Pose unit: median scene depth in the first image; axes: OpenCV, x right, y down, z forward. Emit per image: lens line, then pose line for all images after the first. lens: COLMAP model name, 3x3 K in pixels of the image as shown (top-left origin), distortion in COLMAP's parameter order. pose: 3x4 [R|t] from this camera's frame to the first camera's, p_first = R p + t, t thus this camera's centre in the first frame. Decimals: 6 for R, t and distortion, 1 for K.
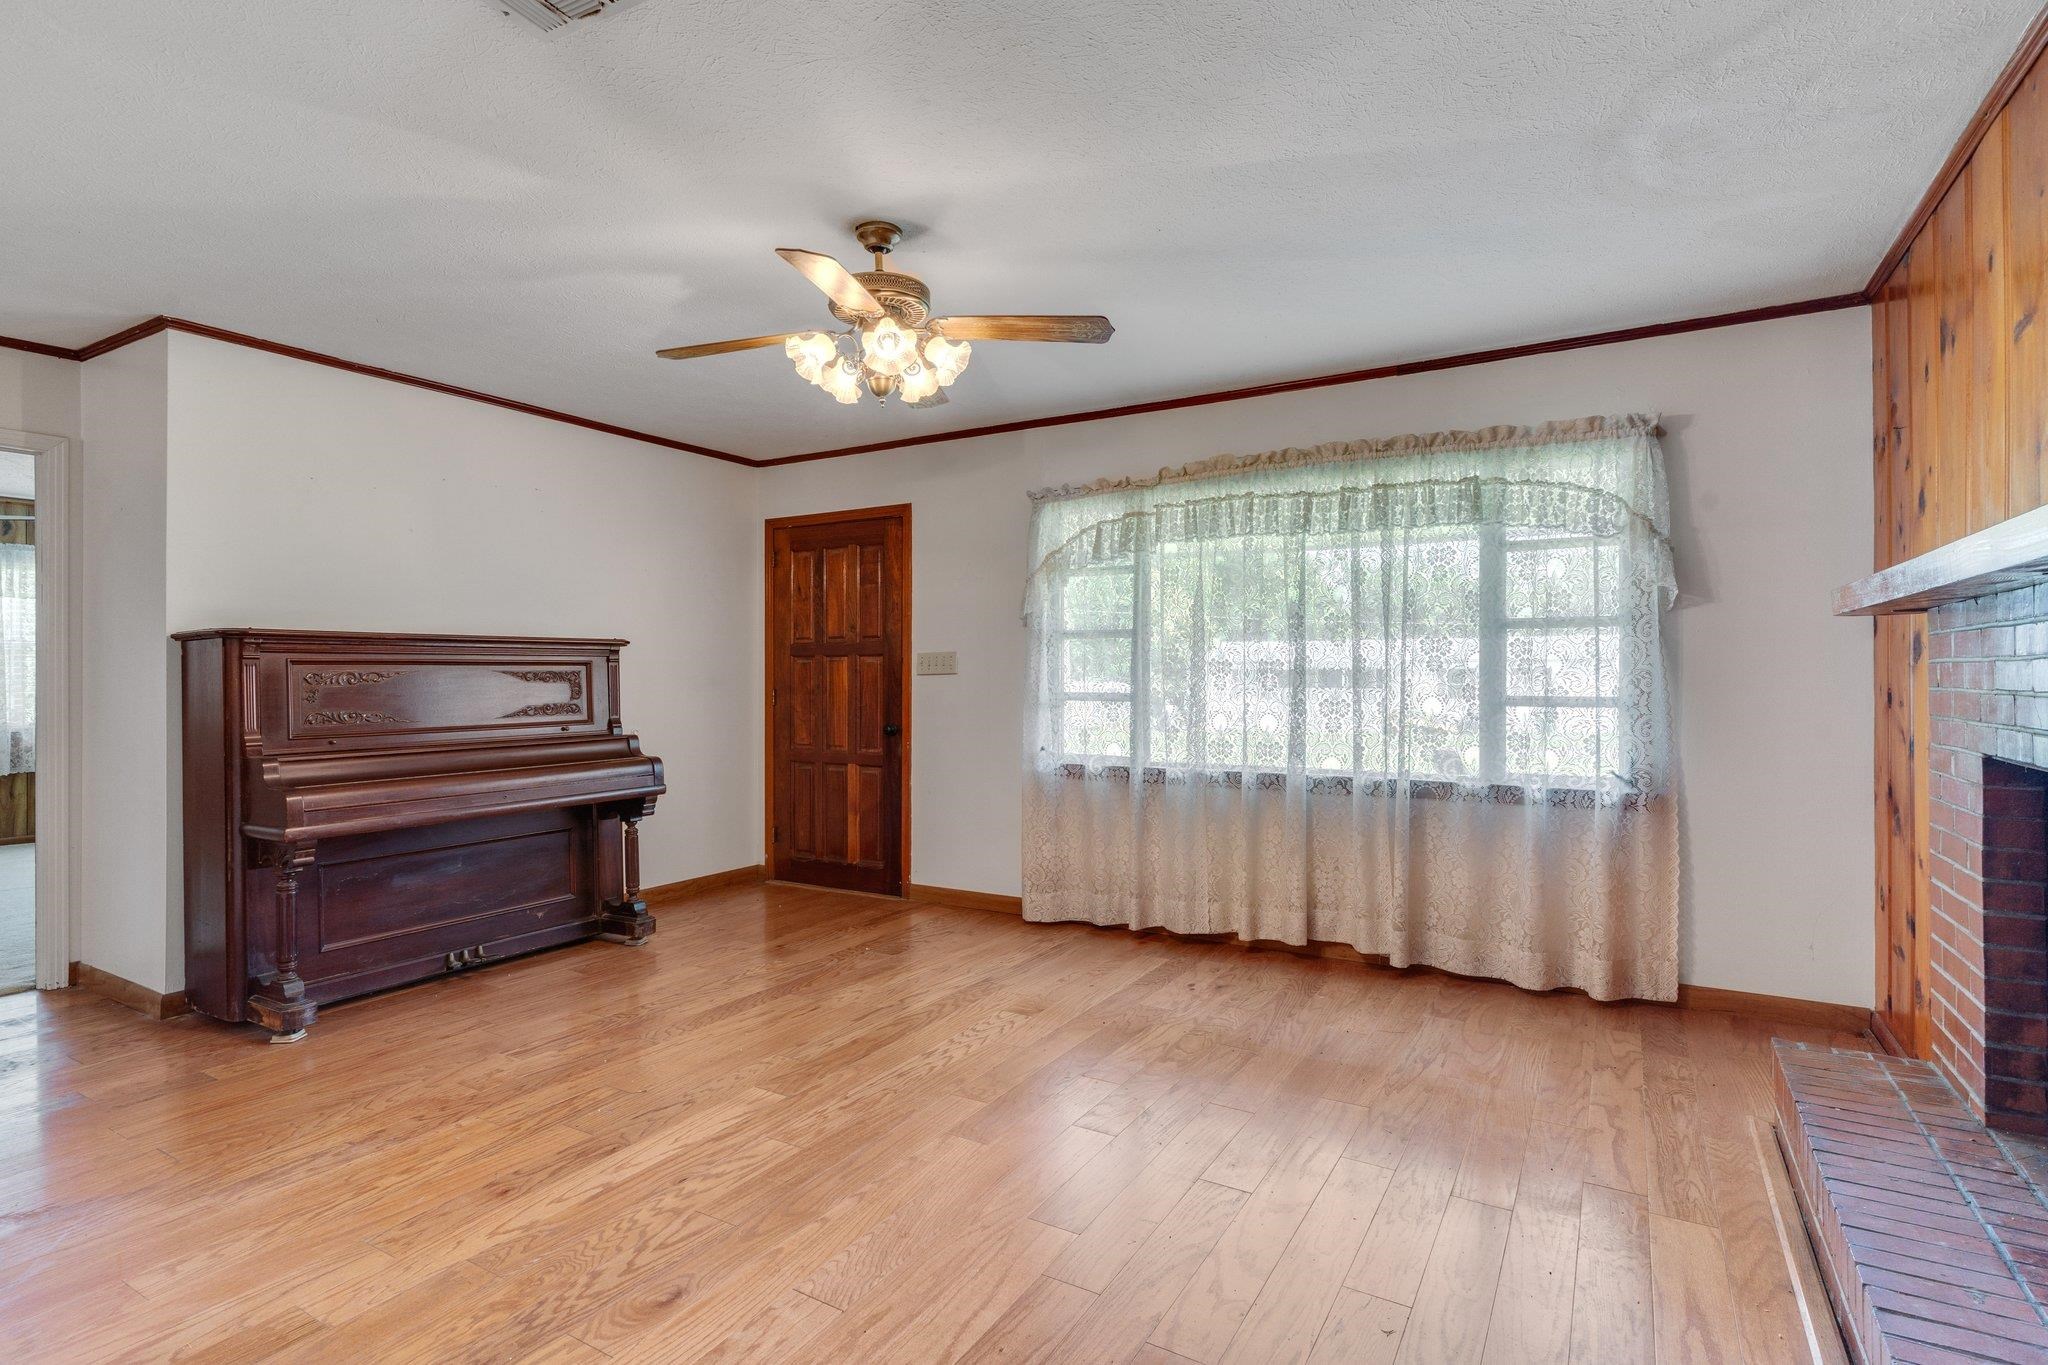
lens RADIAL K [[1018.3, 0, 1020.4], [0, 1018.3, 680.0], [0, 0, 1]] dist [-0.003792, -0.000777]
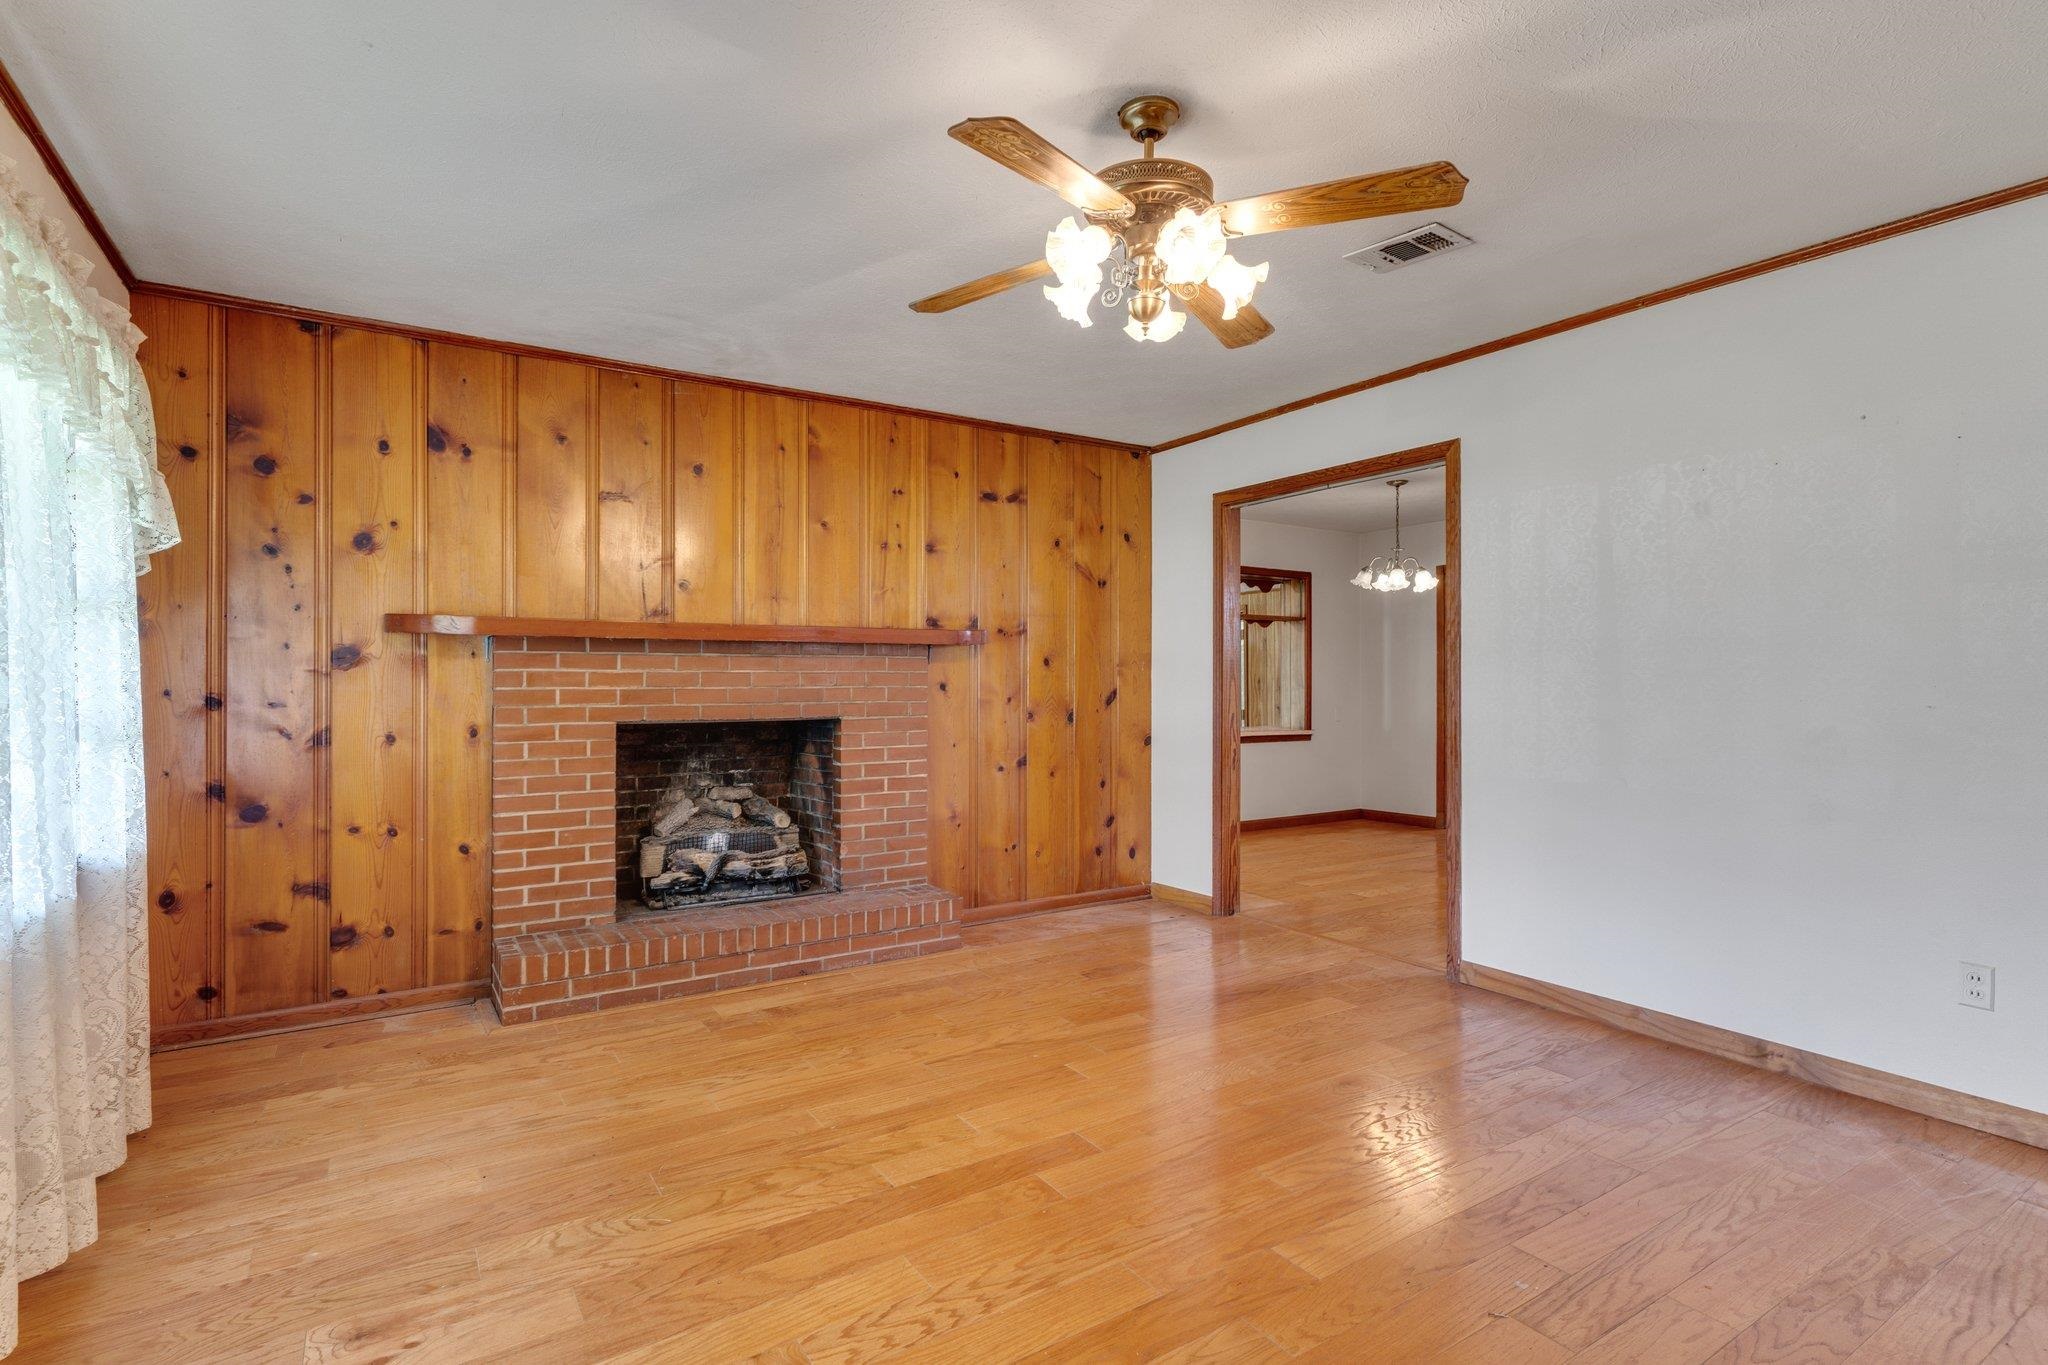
lens RADIAL K [[976.3, 0, 1024.7], [0, 976.3, 676.2], [0, 0, 1]] dist [0.001095, 0.000264]
pose [[-0.897205, 0.003294, 0.441603, -0.344179], [0.003360, 0.999994, -0.000633, -0.004796], [-0.441602, 0.000916, -0.897211, 1.540485]]
